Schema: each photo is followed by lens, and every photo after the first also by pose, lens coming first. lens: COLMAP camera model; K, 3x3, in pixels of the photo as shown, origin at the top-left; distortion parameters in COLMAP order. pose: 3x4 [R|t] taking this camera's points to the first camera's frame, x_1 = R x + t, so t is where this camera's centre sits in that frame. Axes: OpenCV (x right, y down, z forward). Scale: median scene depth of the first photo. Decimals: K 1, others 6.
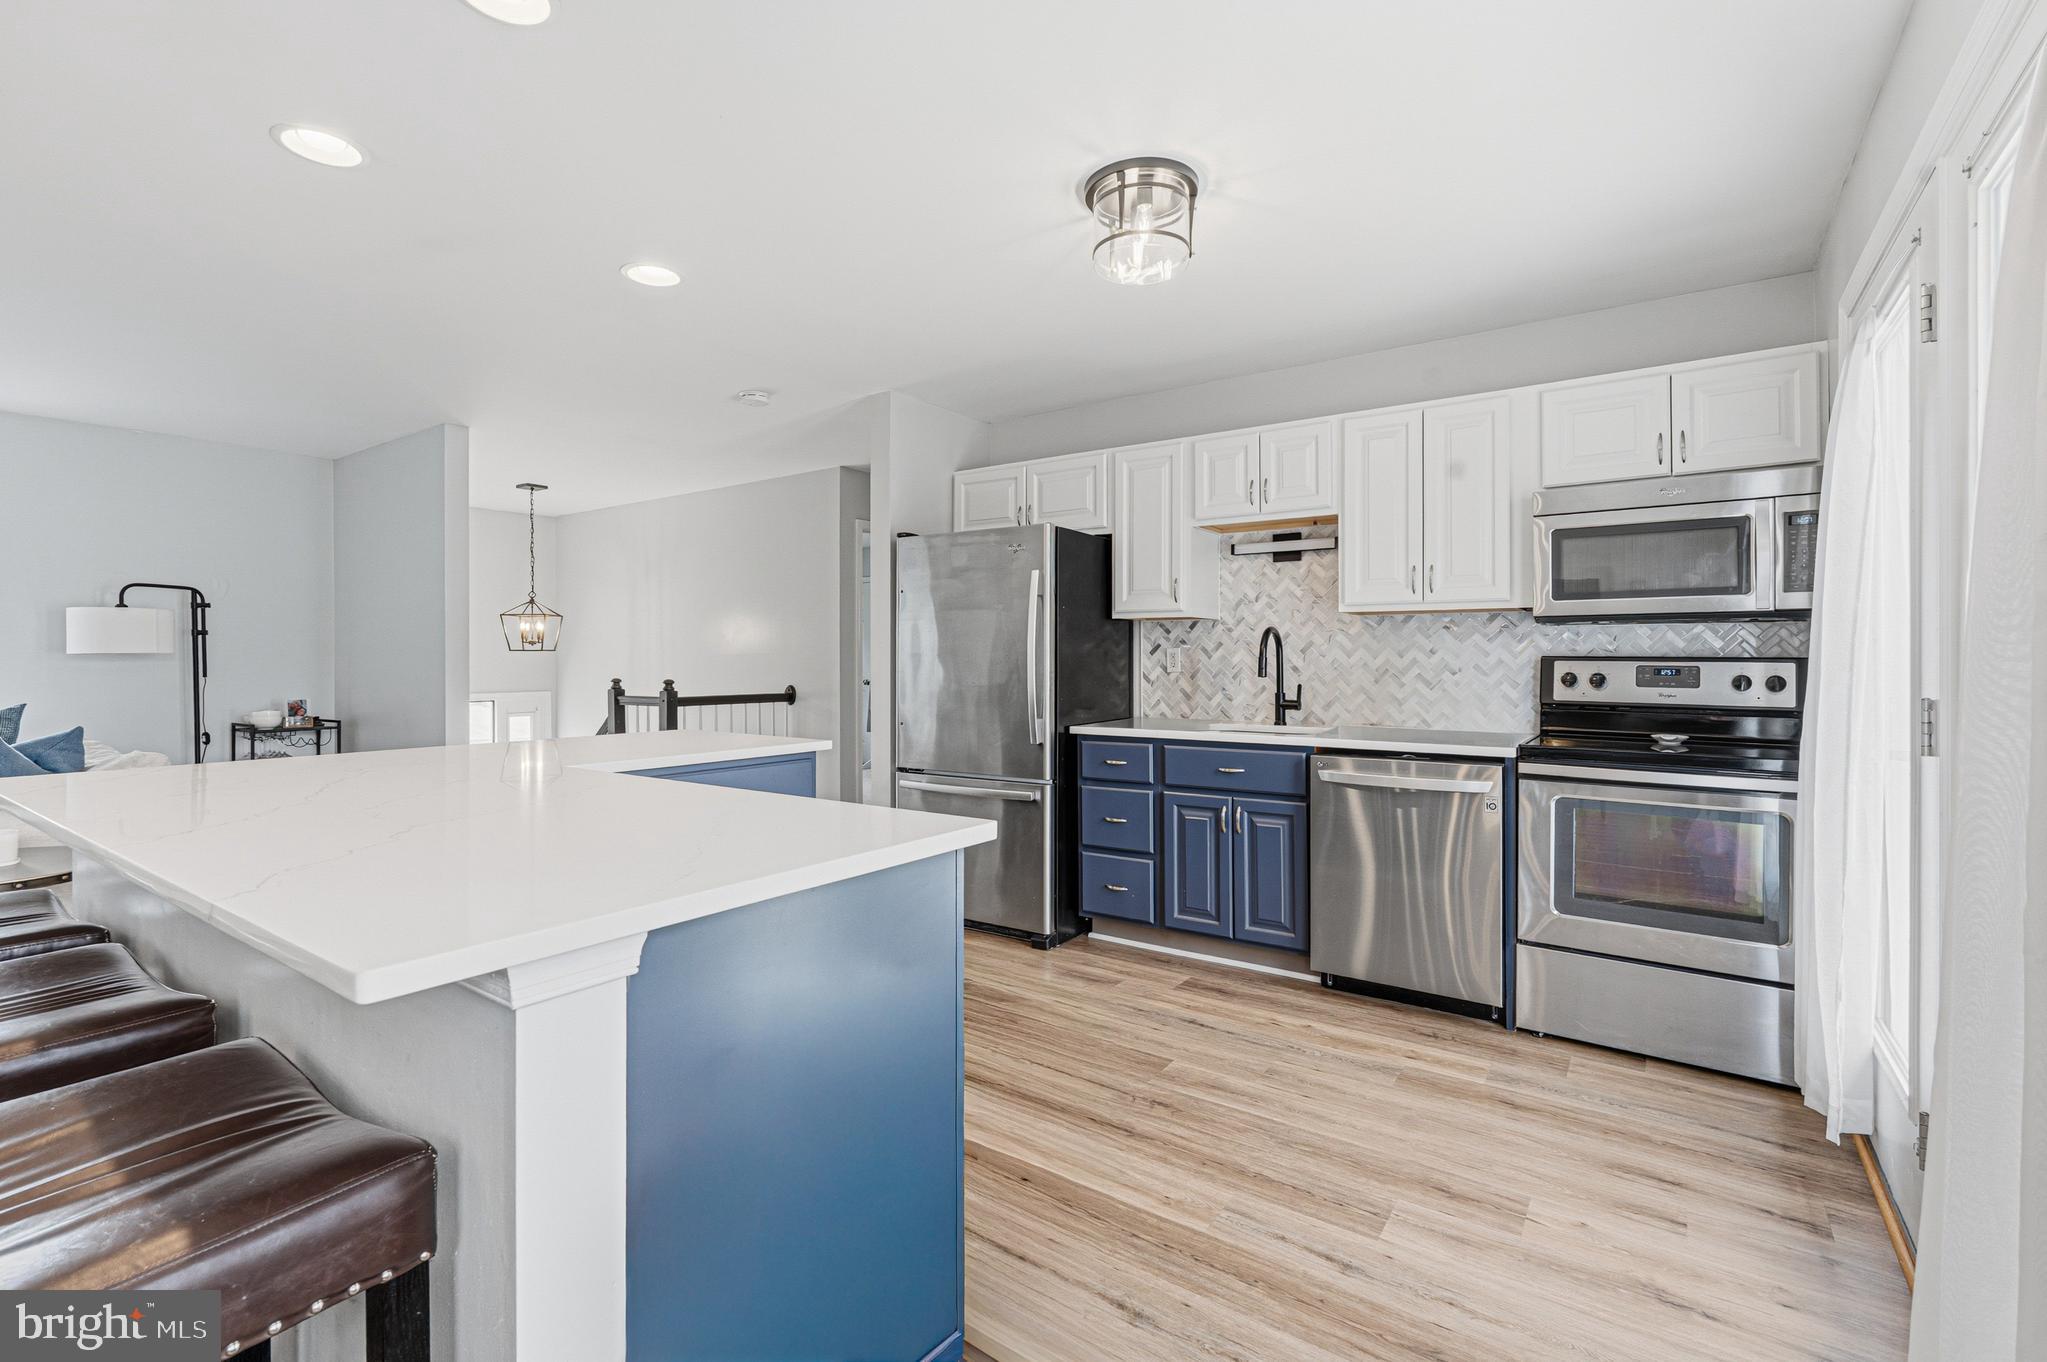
lens RADIAL K [[925.8, 0, 1024.0], [0, 925.8, 652.0], [0, 0, 1]] dist [-0.001890, -0.000111]
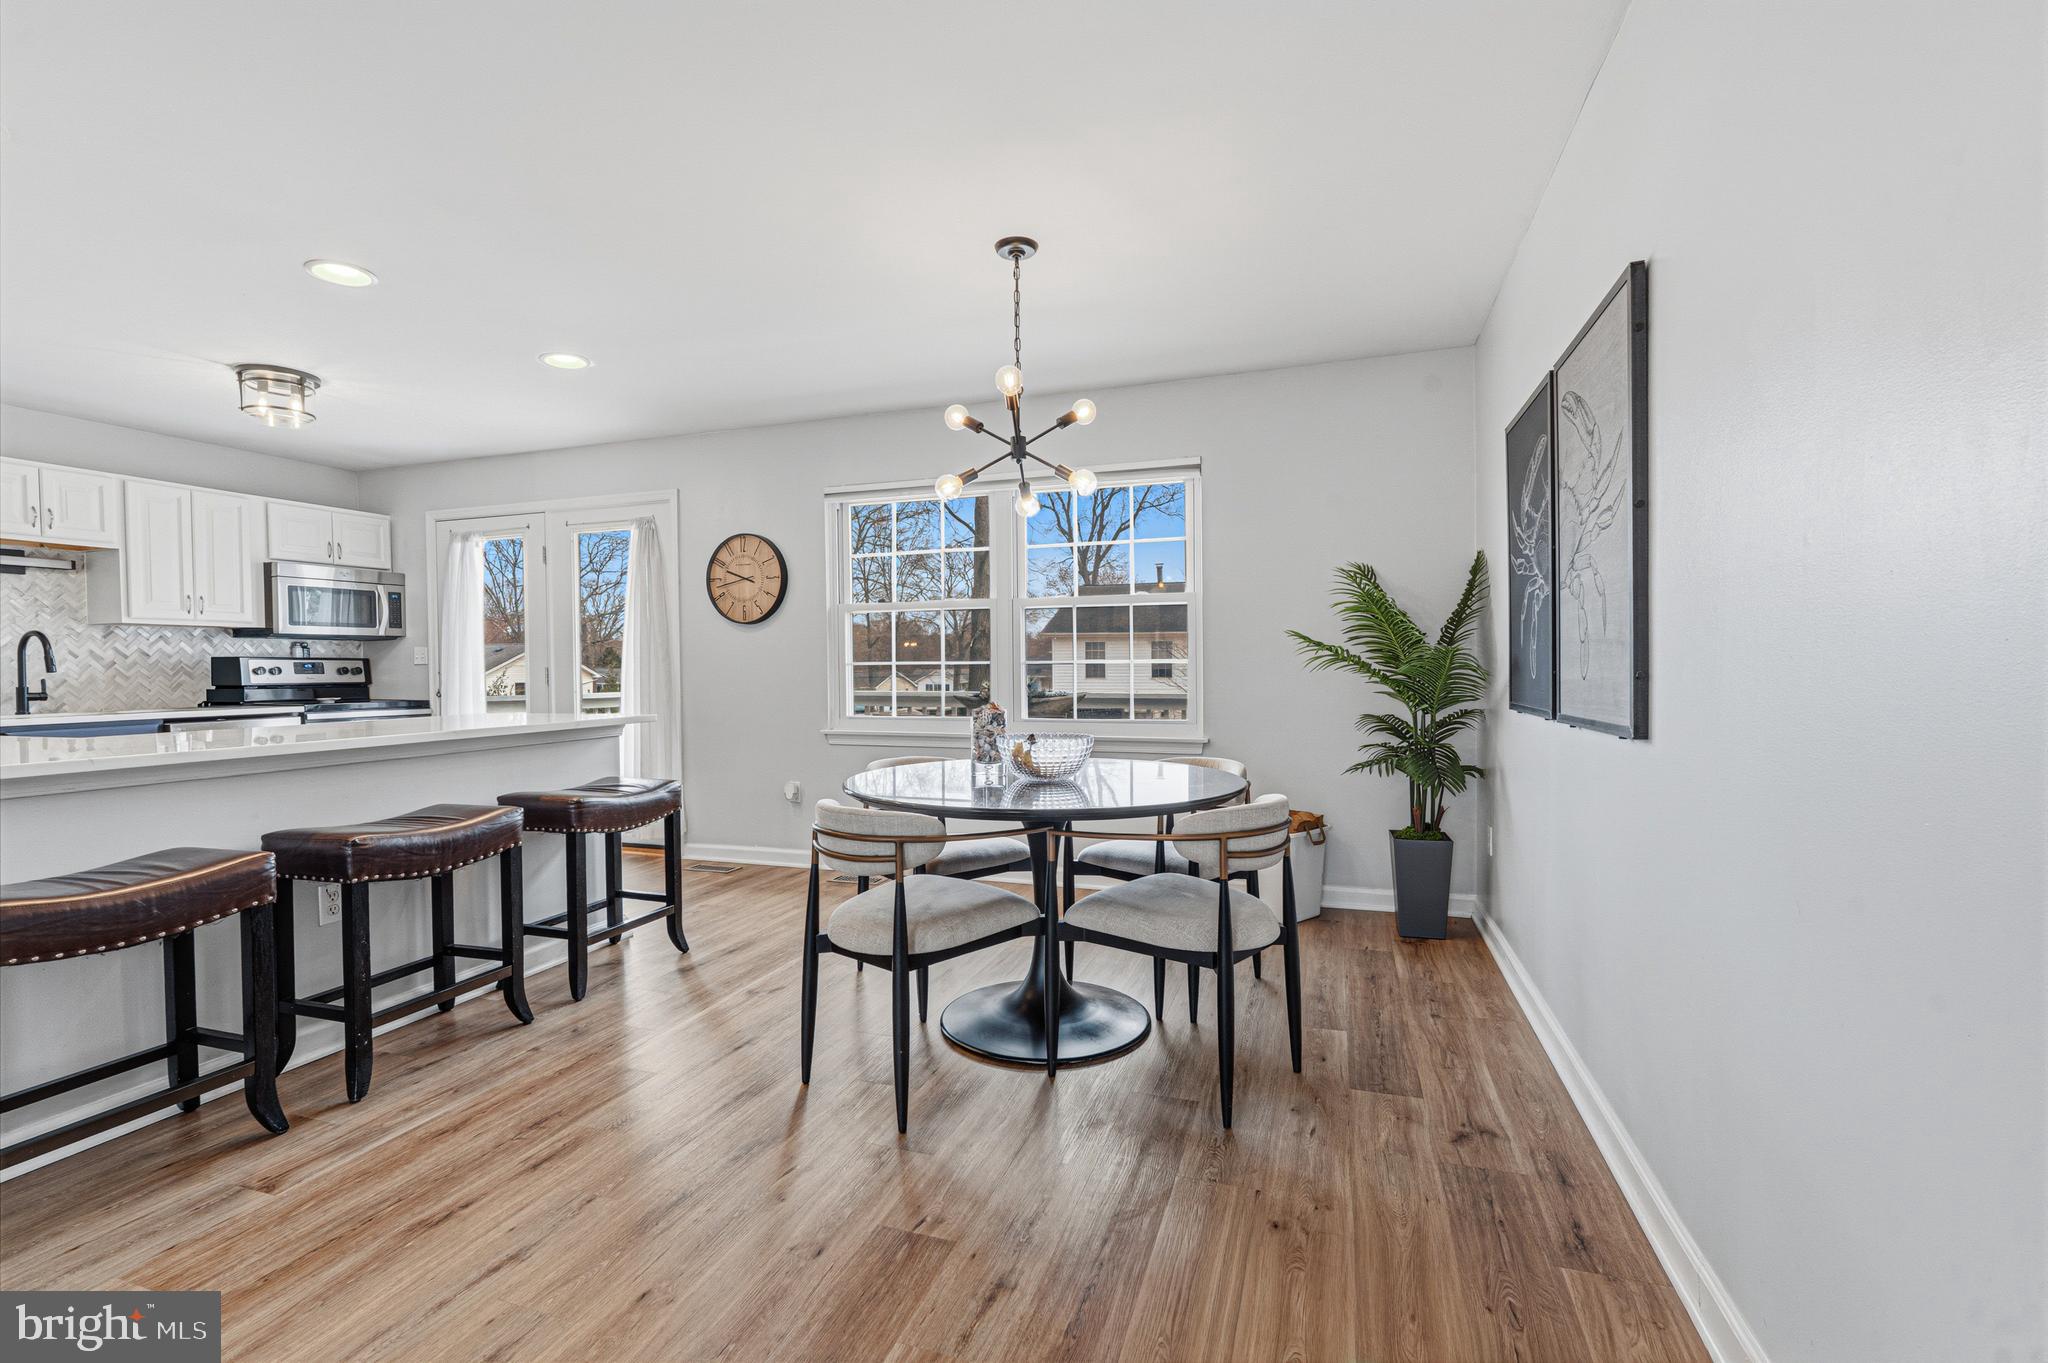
lens RADIAL K [[914.3, 0, 1020.3], [0, 914.3, 674.9], [0, 0, 1]] dist [0.001473, 0.000535]
pose [[-0.271827, -0.007206, 0.962319, -1.177941], [0.006202, 0.999938, 0.009240, 0.025795], [-0.962326, 0.008480, -0.271766, 0.099174]]
